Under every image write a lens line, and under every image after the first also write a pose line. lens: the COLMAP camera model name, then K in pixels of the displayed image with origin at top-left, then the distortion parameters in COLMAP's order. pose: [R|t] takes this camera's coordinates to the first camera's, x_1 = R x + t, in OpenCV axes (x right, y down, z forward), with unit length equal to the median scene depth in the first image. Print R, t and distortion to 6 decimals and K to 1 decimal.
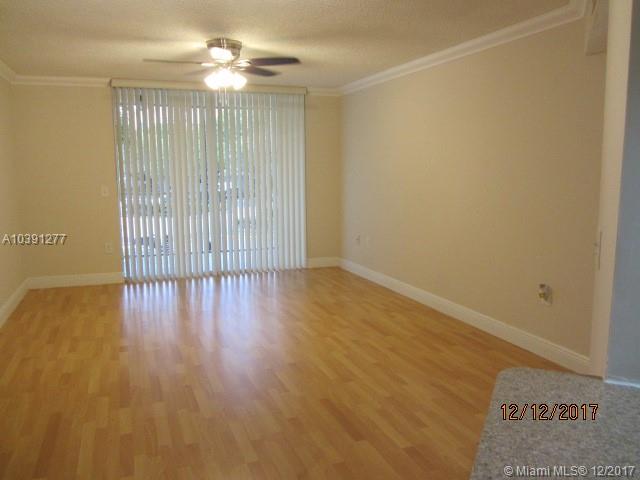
lens RADIAL K [[528.2, 0, 324.1], [0, 528.2, 236.7], [0, 0, 1]] dist [-0.035582, 0.008661]
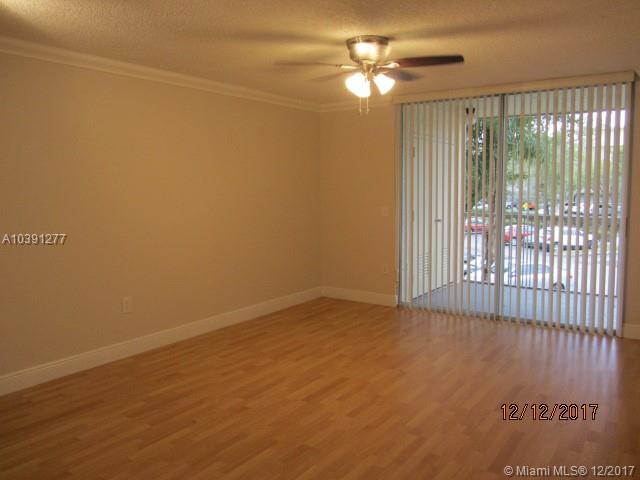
lens RADIAL K [[528.2, 0, 324.1], [0, 528.2, 236.7], [0, 0, 1]] dist [-0.035582, 0.008661]
pose [[0.551609, 0.080450, -0.830214, 0.511119], [-0.095982, 0.994848, 0.032632, -0.087490], [0.828562, 0.061685, 0.556488, 0.499642]]
